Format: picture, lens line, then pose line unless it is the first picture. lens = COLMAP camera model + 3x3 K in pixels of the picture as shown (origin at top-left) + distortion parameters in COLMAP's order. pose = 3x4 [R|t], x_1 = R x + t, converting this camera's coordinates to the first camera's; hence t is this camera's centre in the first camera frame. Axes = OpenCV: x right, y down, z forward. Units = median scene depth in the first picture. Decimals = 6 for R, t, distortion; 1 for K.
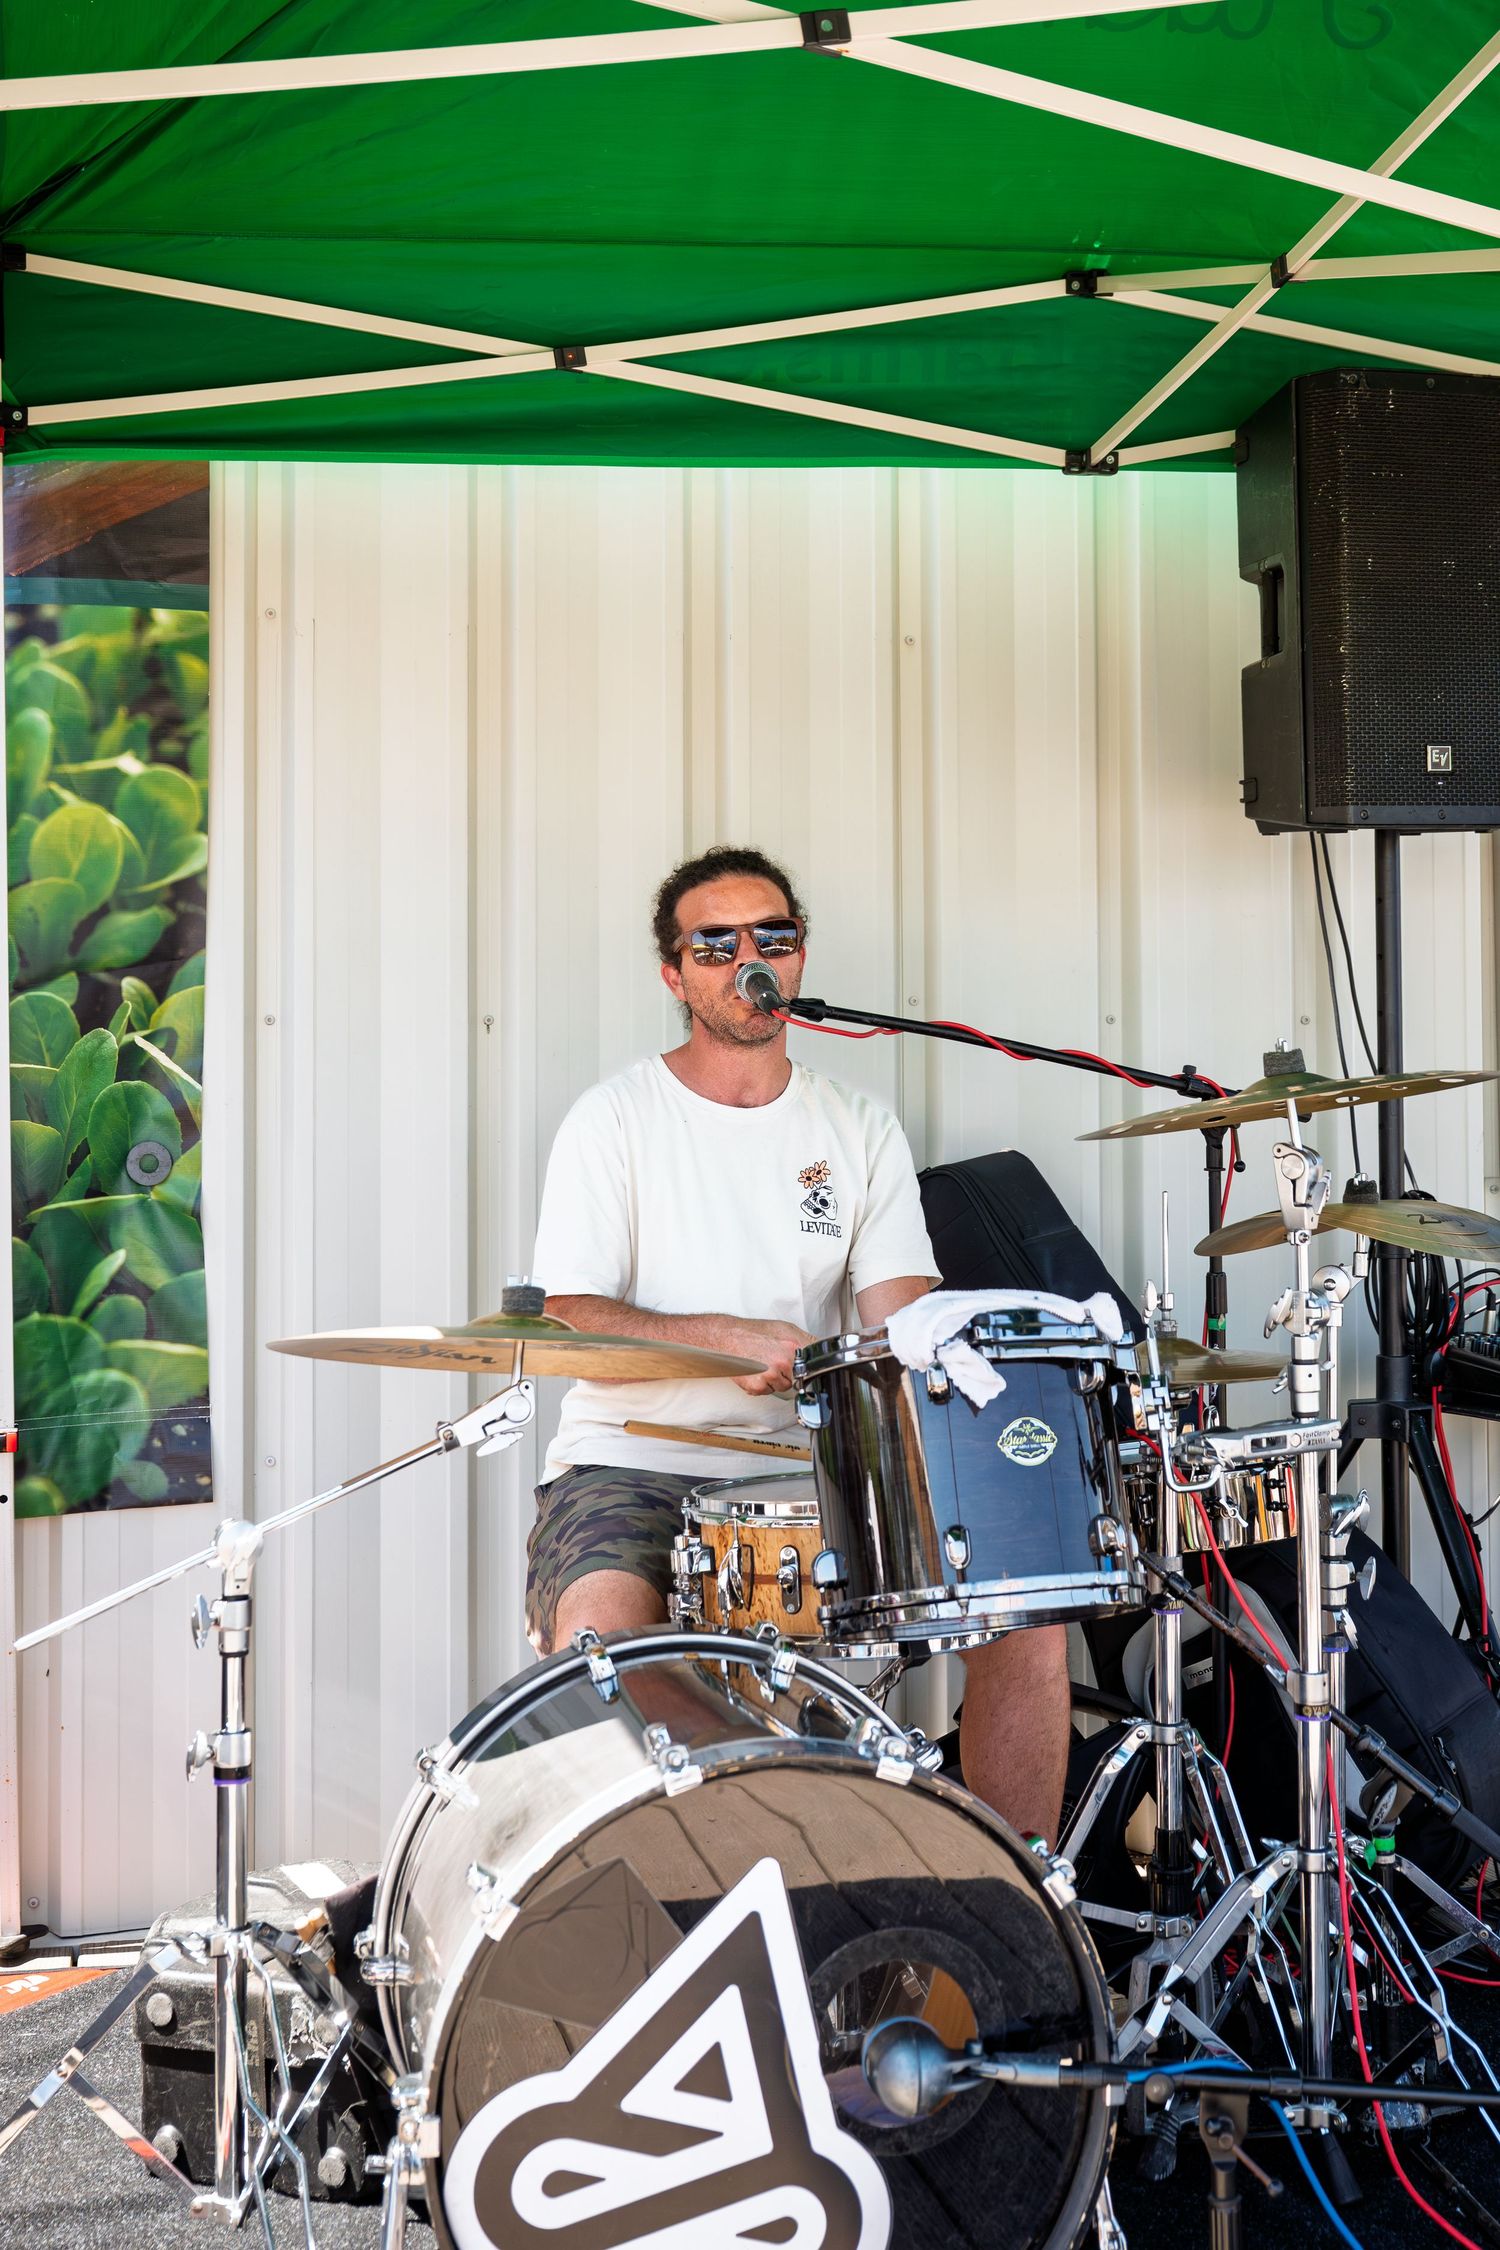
lens RADIAL K [[2848.6, 0, 816.1], [0, 2848.6, 1096.4], [0, 0, 1]] dist [0.003727, -0.013586]
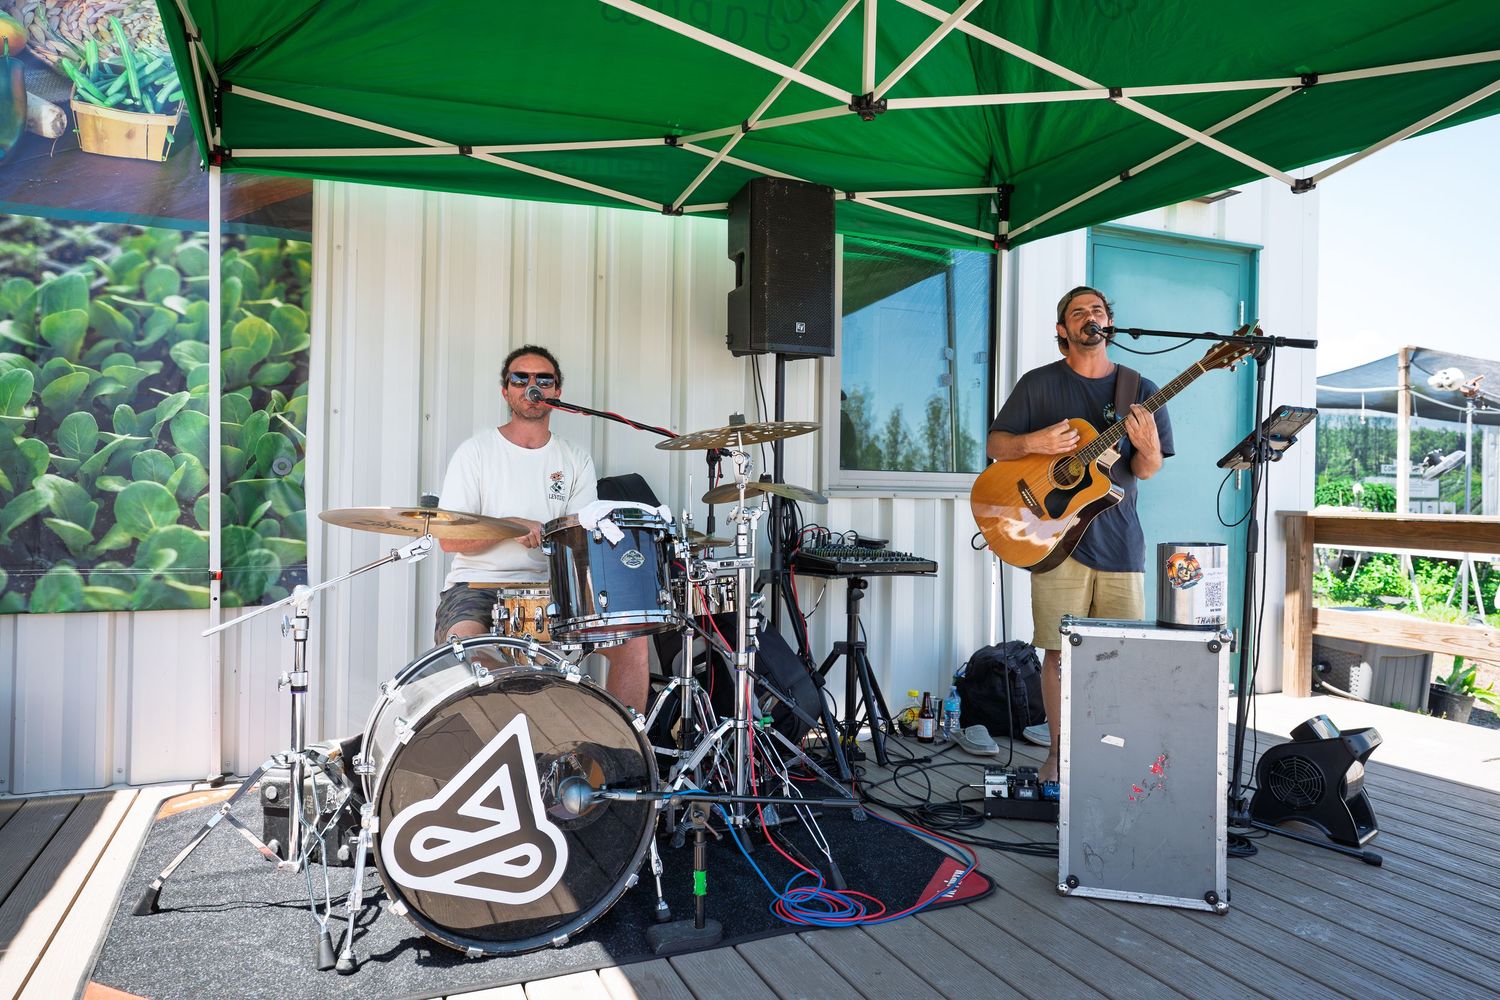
lens RADIAL K [[1084.8, 0, 750.0], [0, 1084.8, 500.0], [0, 0, 1]] dist [0.003853, -0.000293]
pose [[0.984830, 0.021369, 0.172200, 0.004562], [-0.027884, 0.998980, 0.035503, 0.015236], [-0.171266, -0.039766, 0.984422, 0.014928]]
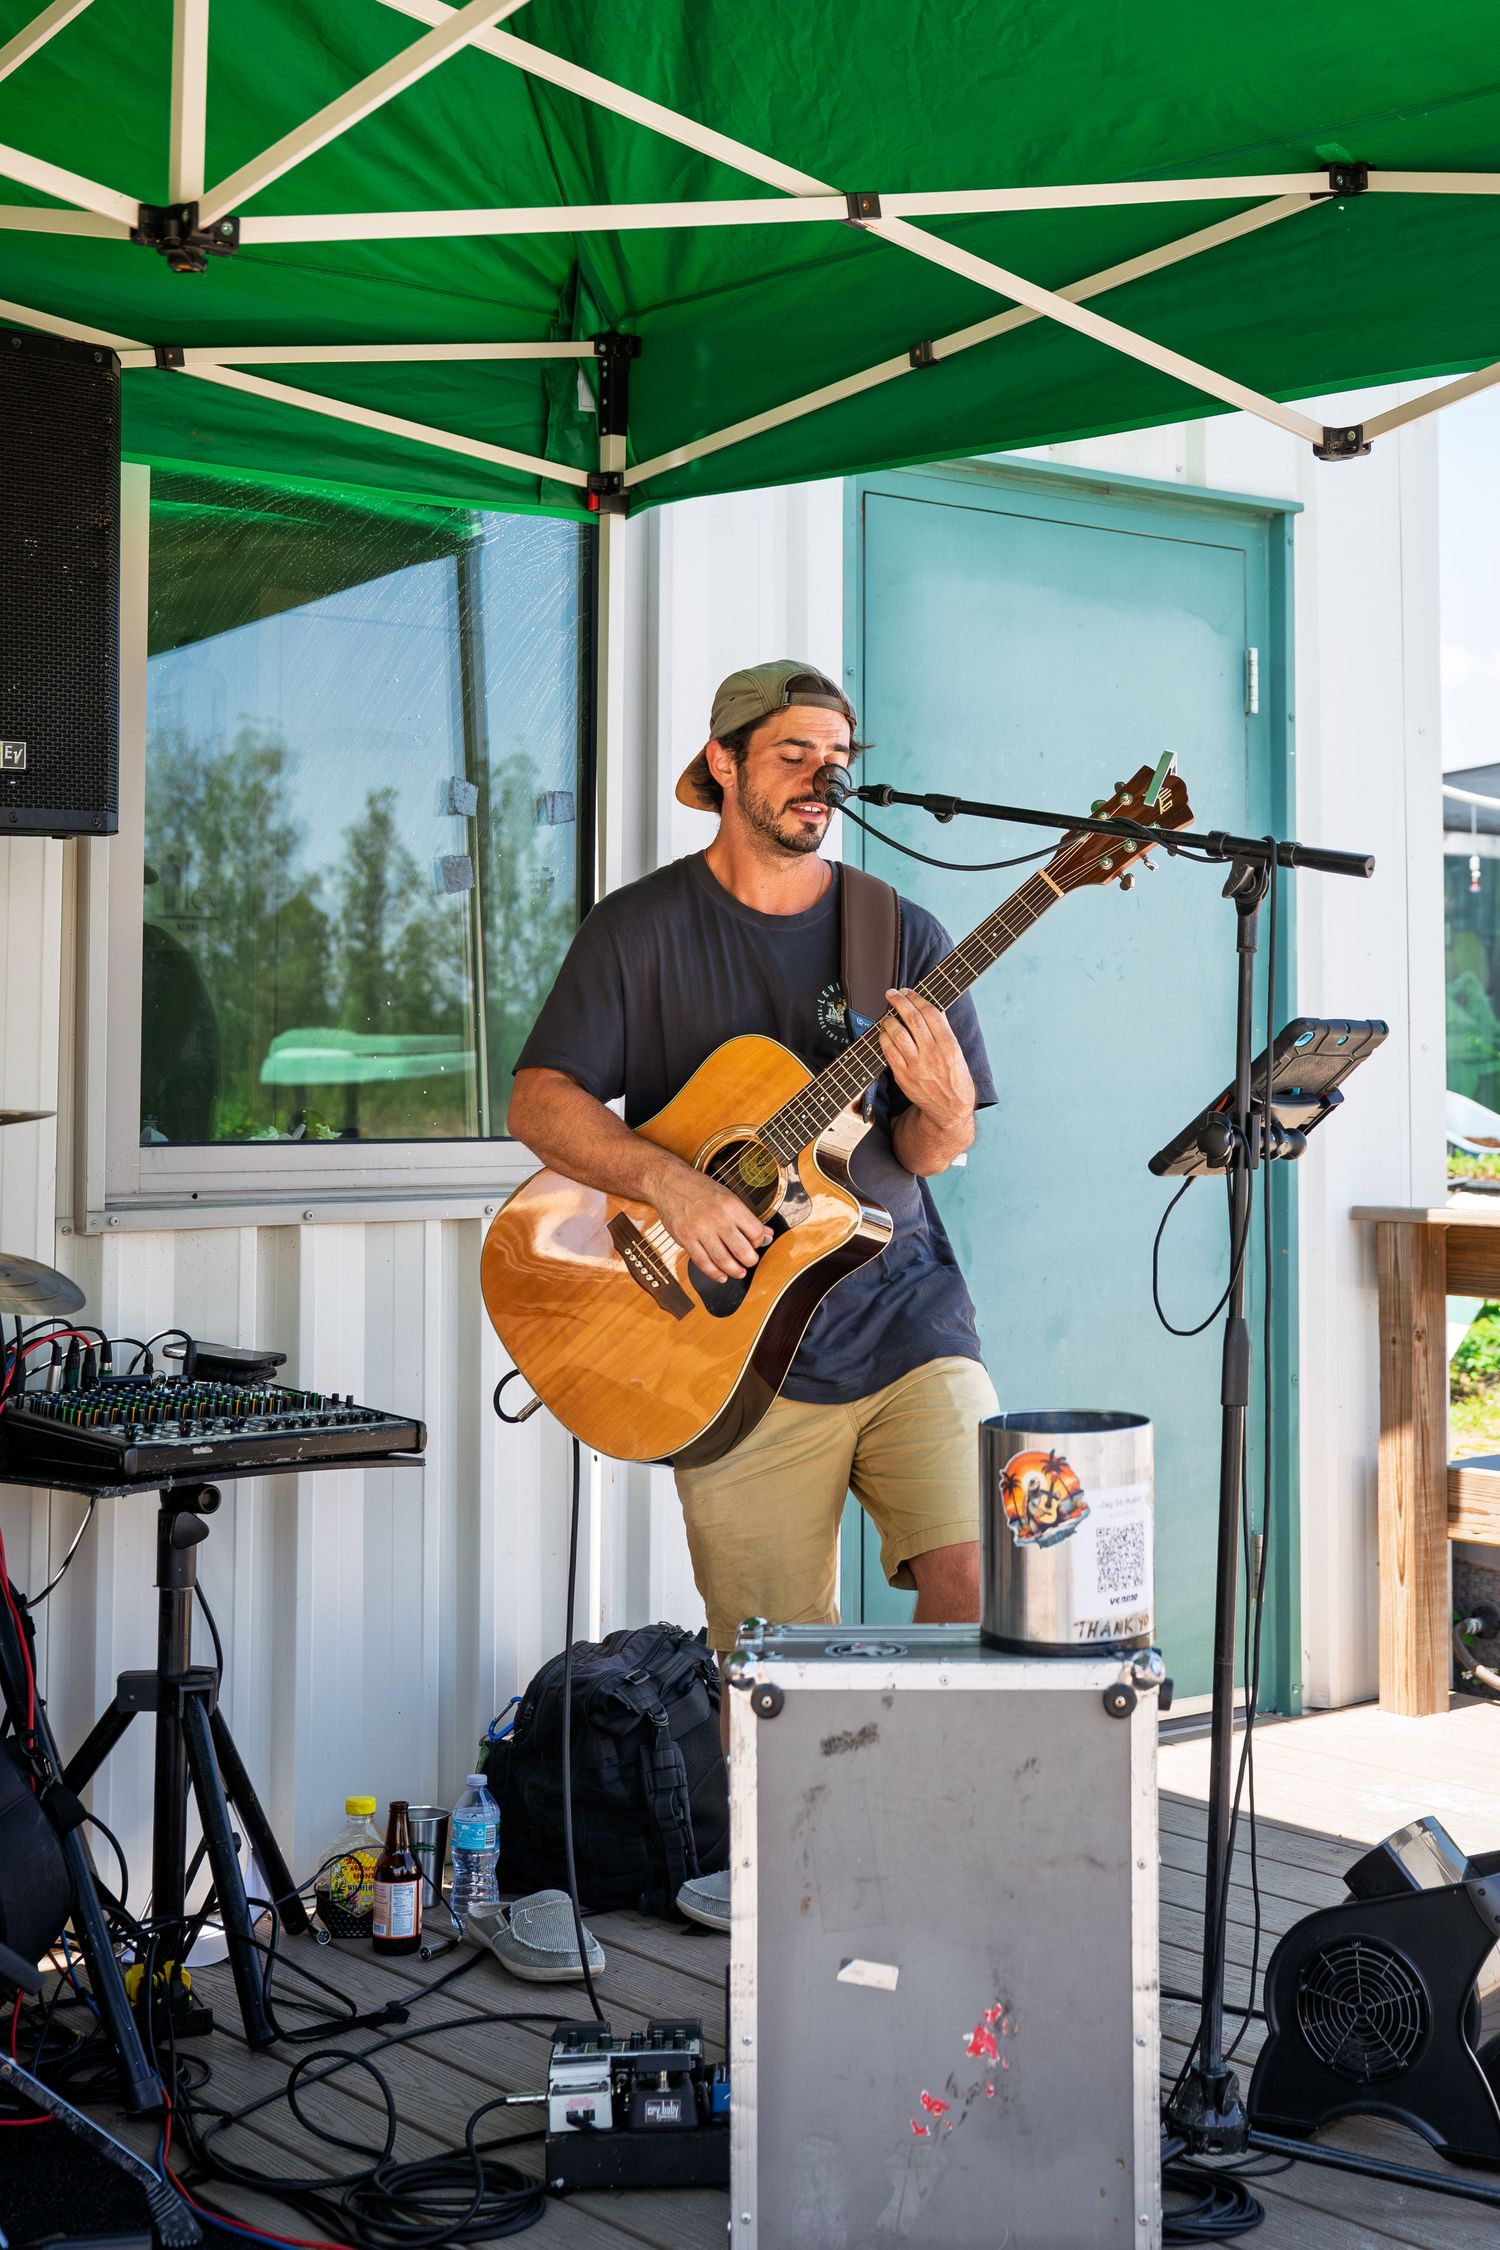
lens RADIAL K [[3062.7, 0, 750.0], [0, 3062.7, 1125.0], [0, 0, 1]] dist [0.004035, 0.000969]
pose [[0.894915, 0.038827, 0.444544, 0.002847], [-0.023383, 0.998919, -0.040173, 0.099179], [-0.445624, 0.025557, 0.894856, 0.106594]]
